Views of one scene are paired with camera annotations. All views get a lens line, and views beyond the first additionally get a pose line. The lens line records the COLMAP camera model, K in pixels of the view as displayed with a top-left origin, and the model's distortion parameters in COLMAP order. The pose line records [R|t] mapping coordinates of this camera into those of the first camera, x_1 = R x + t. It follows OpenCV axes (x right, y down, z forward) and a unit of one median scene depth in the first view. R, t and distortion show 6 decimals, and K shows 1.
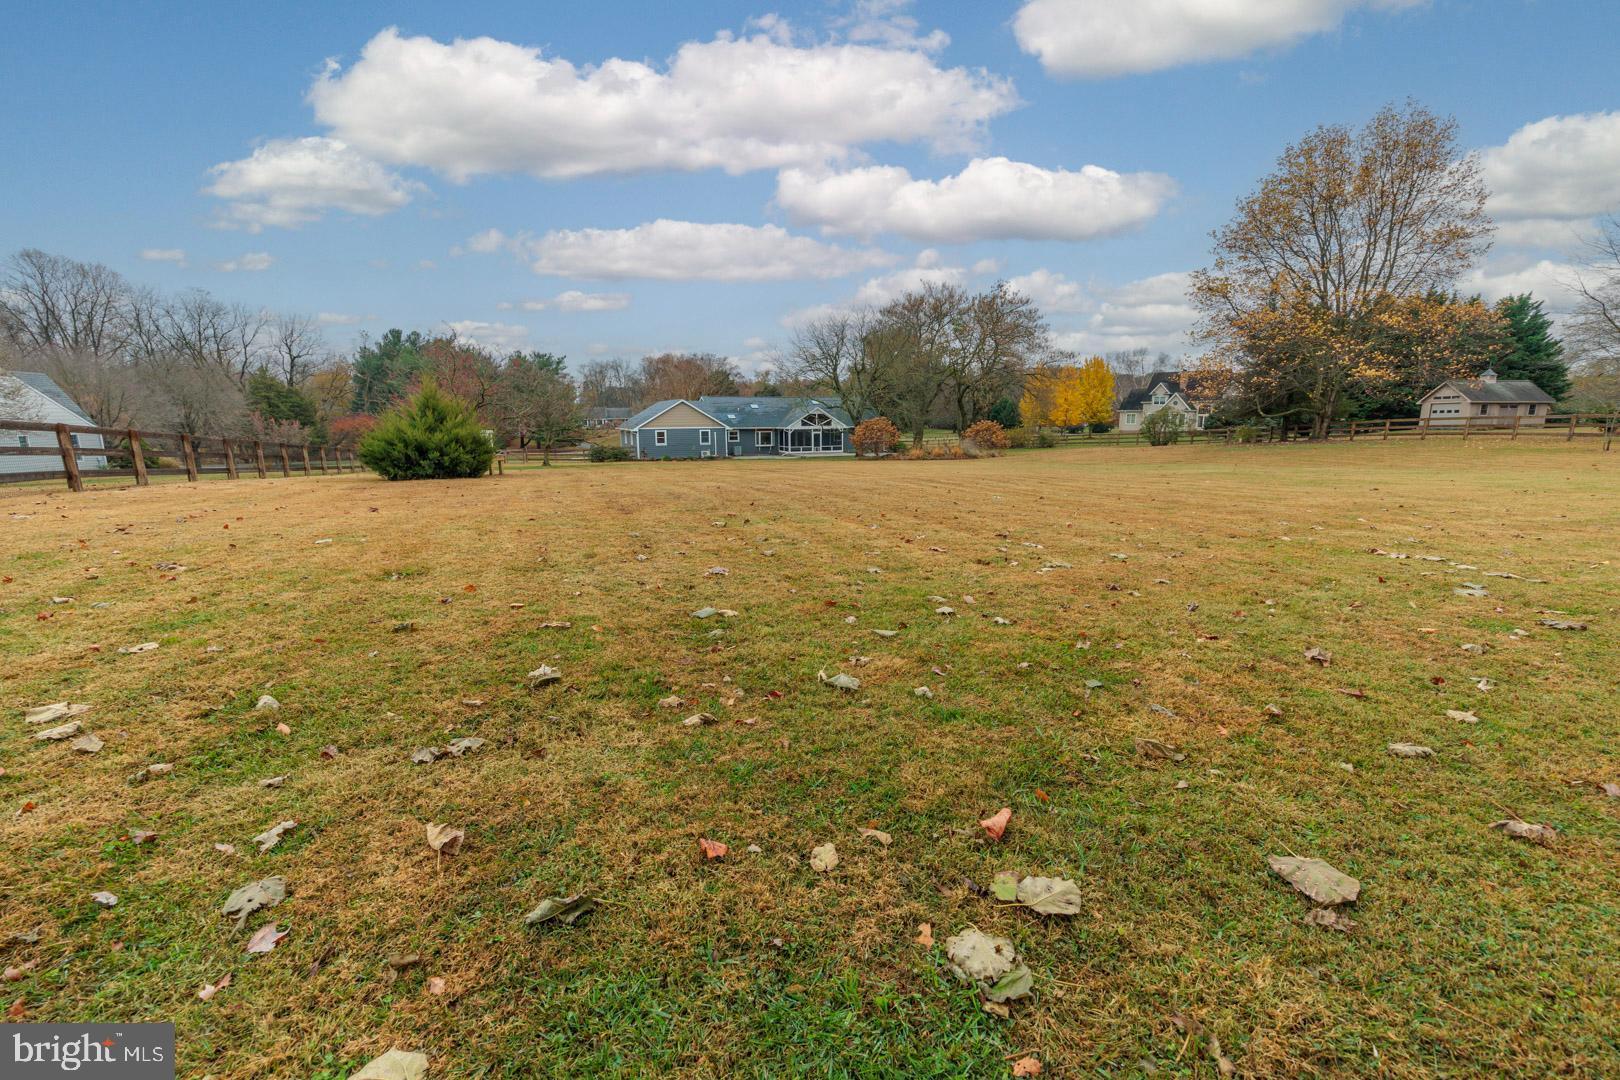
lens RADIAL K [[646.4, 0, 815.1], [0, 646.4, 539.3], [0, 0, 1]] dist [0.000582, 0.000003]
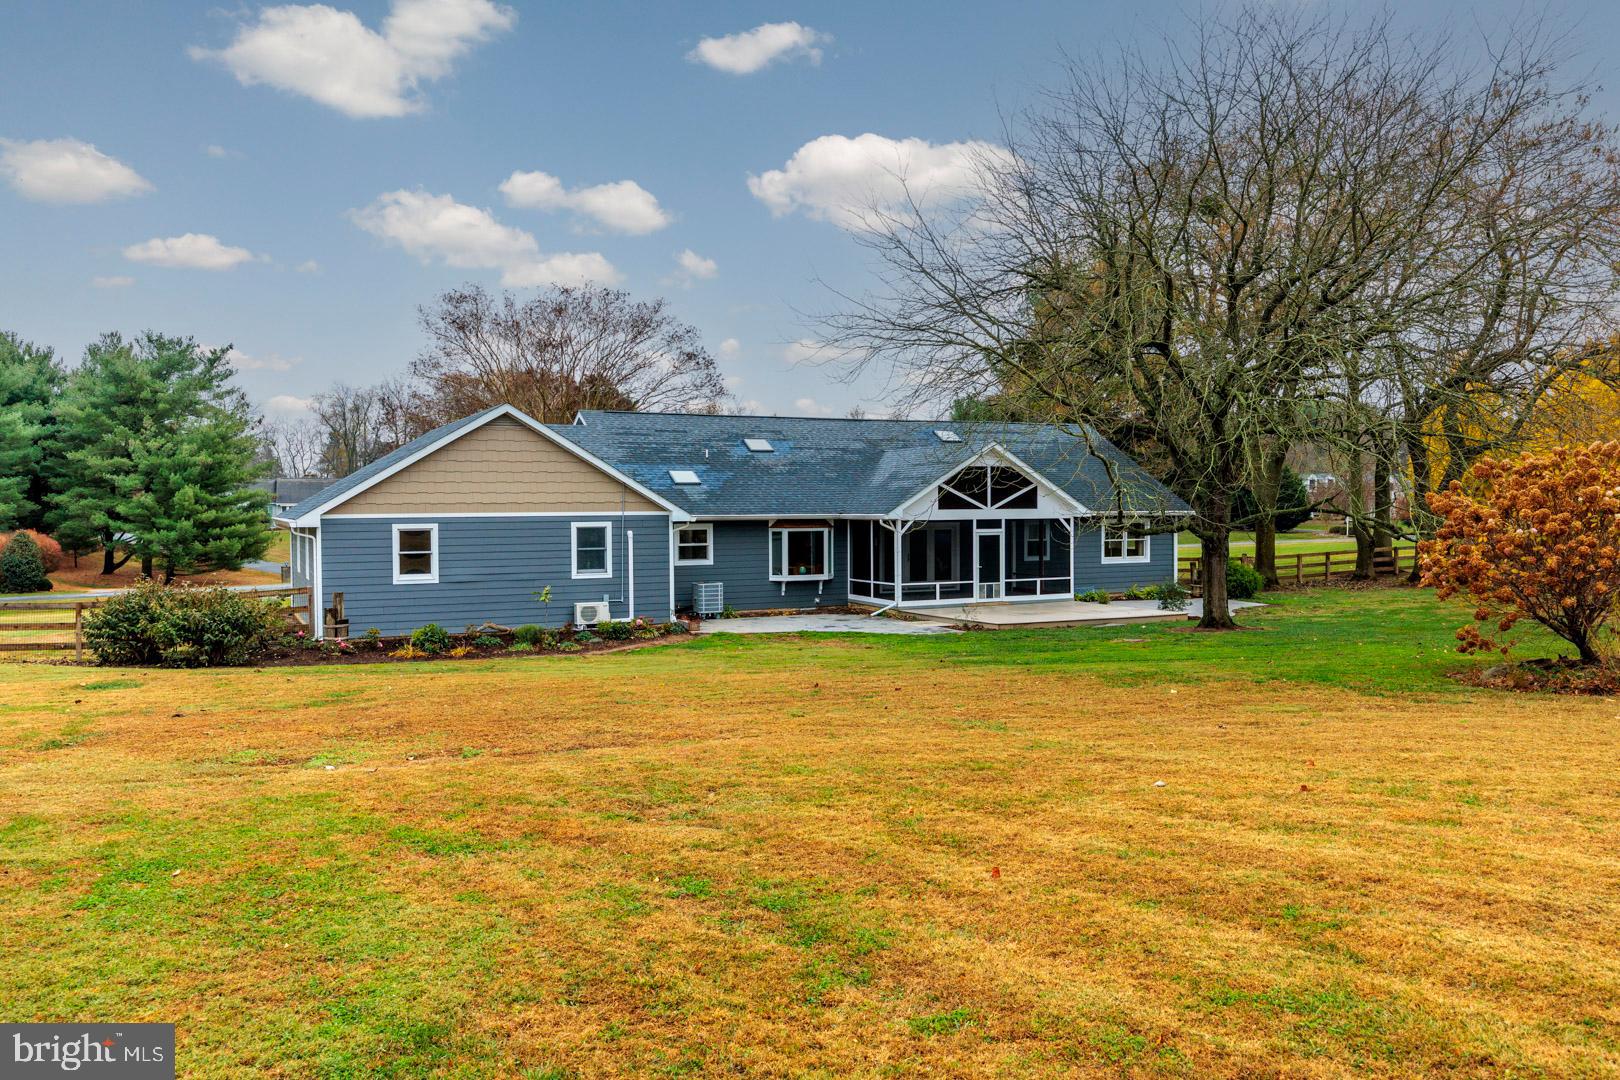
lens RADIAL K [[1246.6, 0, 801.8], [0, 1246.6, 535.3], [0, 0, 1]] dist [0.002741, -0.000510]
pose [[0.999890, -0.002288, 0.014653, -0.086774], [0.004654, 0.986522, -0.163565, -0.076091], [-0.014082, 0.163616, 0.986424, 0.470531]]
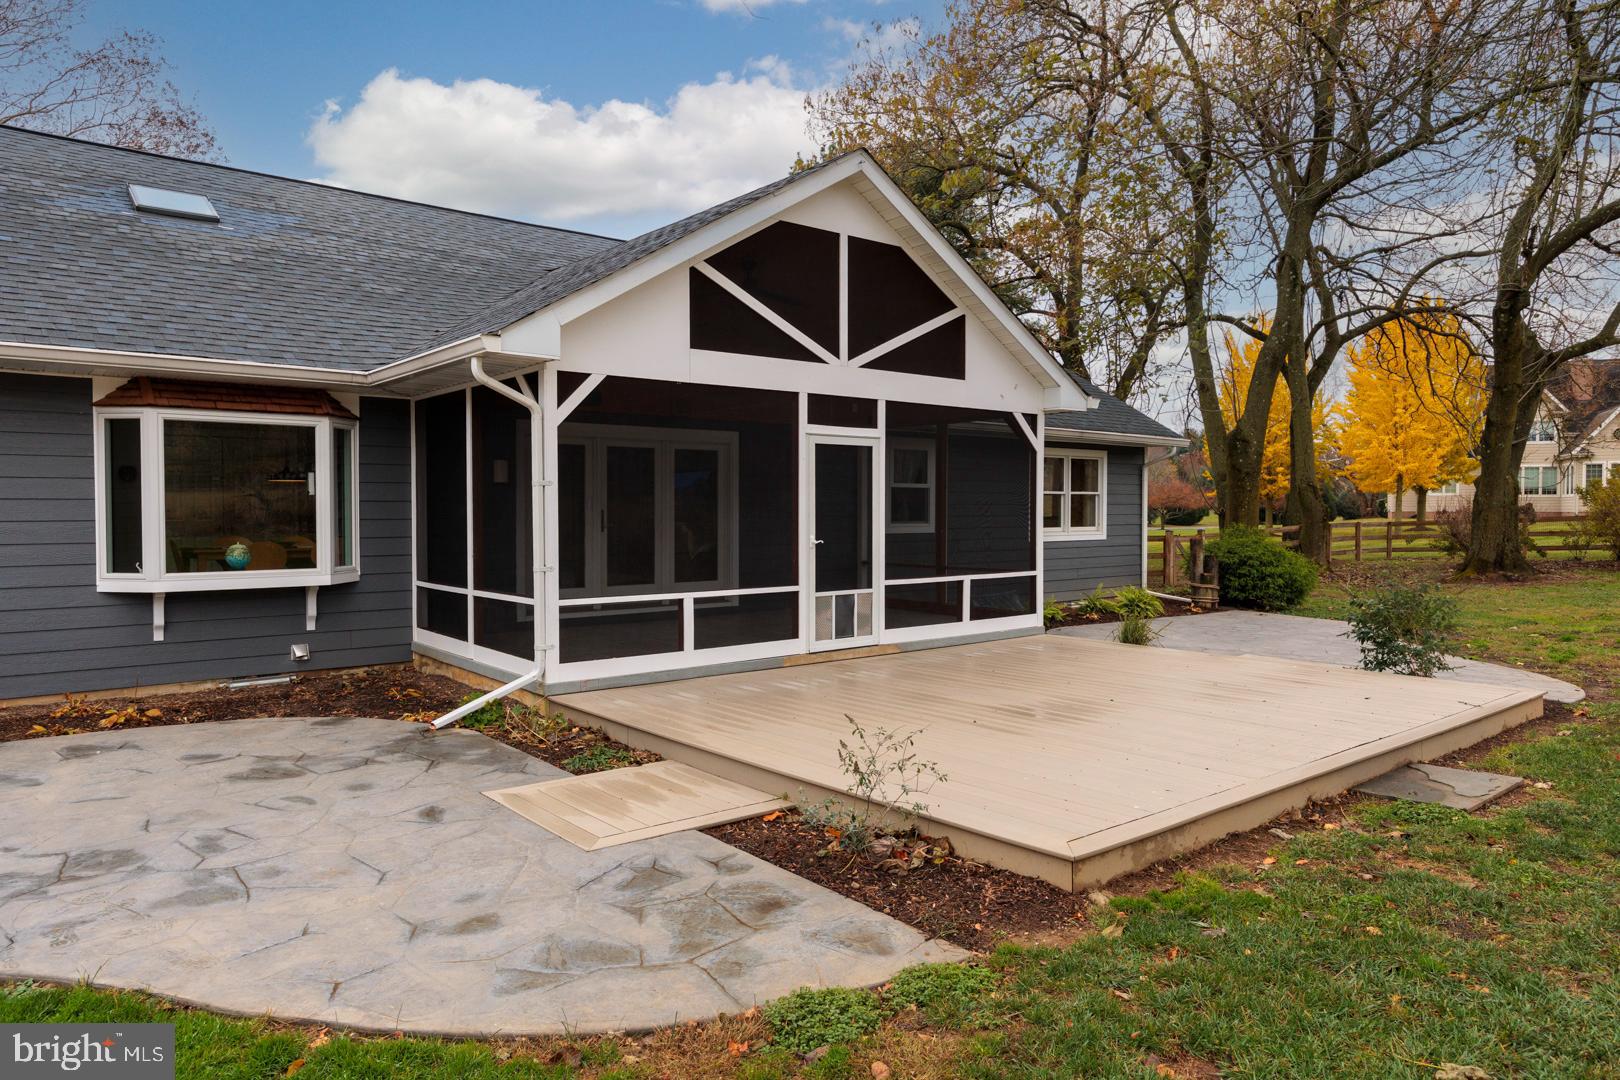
lens RADIAL K [[1039.9, 0, 798.3], [0, 1039.9, 535.2], [0, 0, 1]] dist [-0.004258, -0.000972]
pose [[0.970295, -0.001977, 0.241918, -0.039606], [0.041358, 0.986602, -0.157817, -0.128529], [-0.238365, 0.163134, 0.957376, 0.865042]]
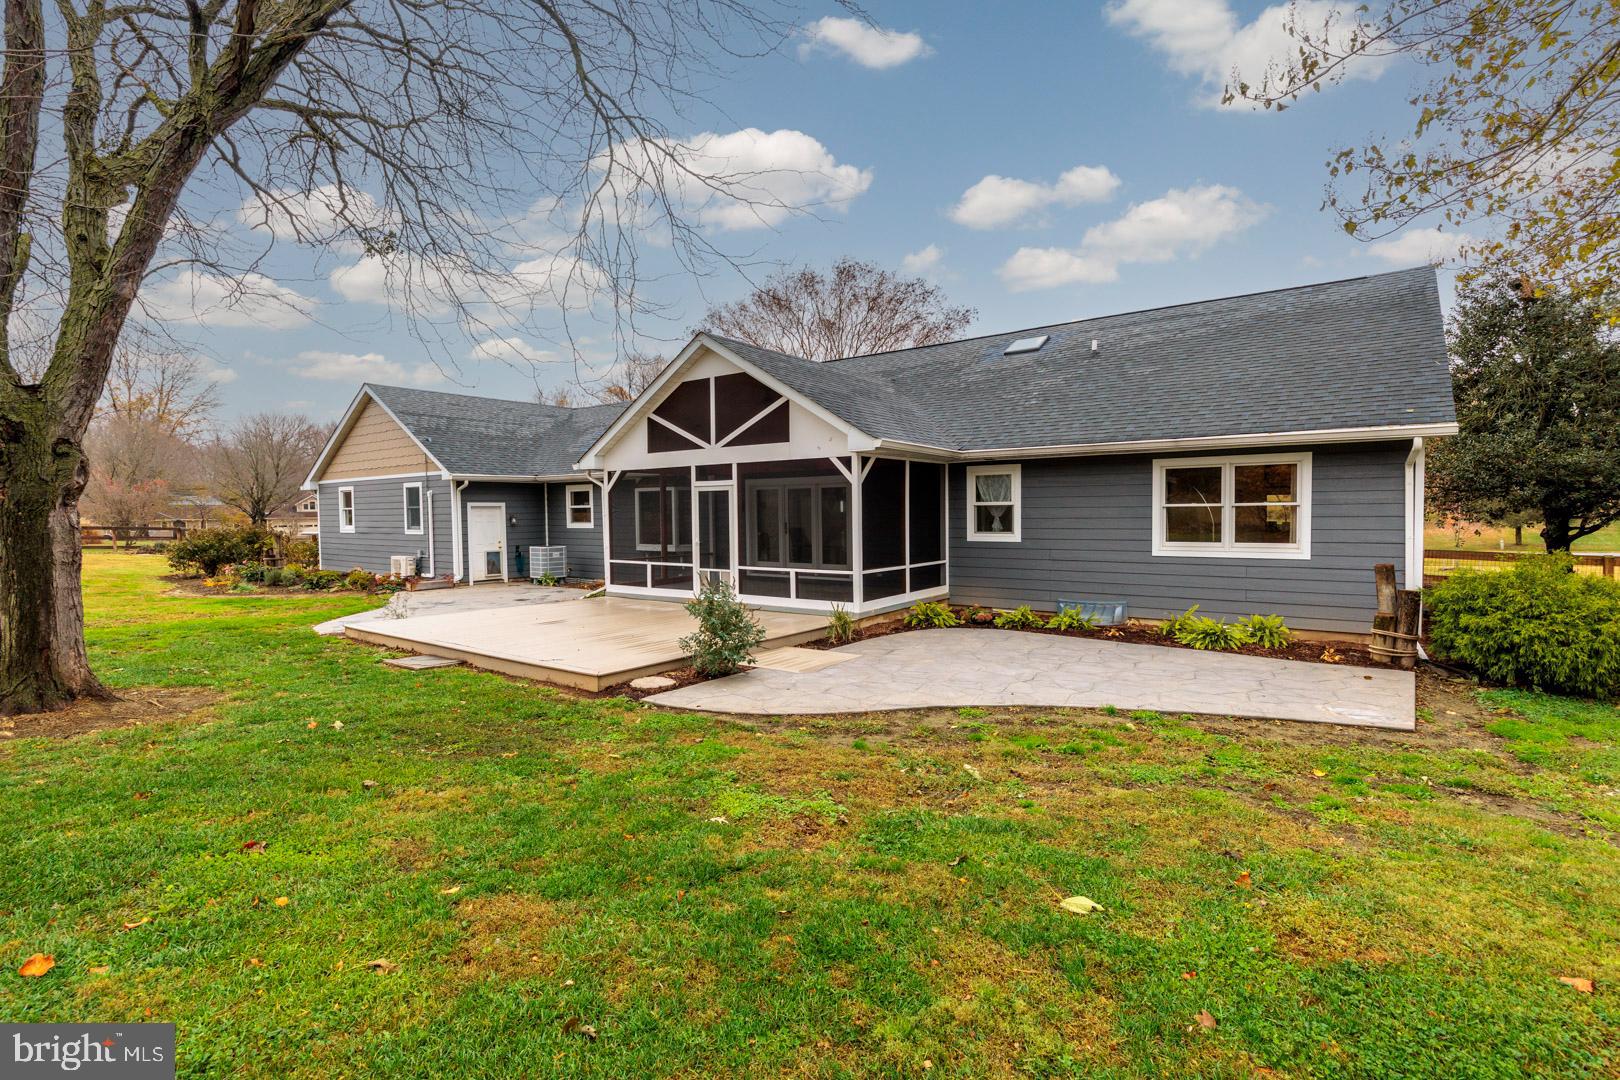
lens RADIAL K [[750.9, 0, 806.2], [0, 750.9, 536.5], [0, 0, 1]] dist [-0.002736, -0.000071]
pose [[0.465046, 0.031206, -0.884737, 0.189768], [-0.156838, 0.986474, -0.047645, -0.146697], [0.871283, 0.160917, 0.463650, 0.934233]]
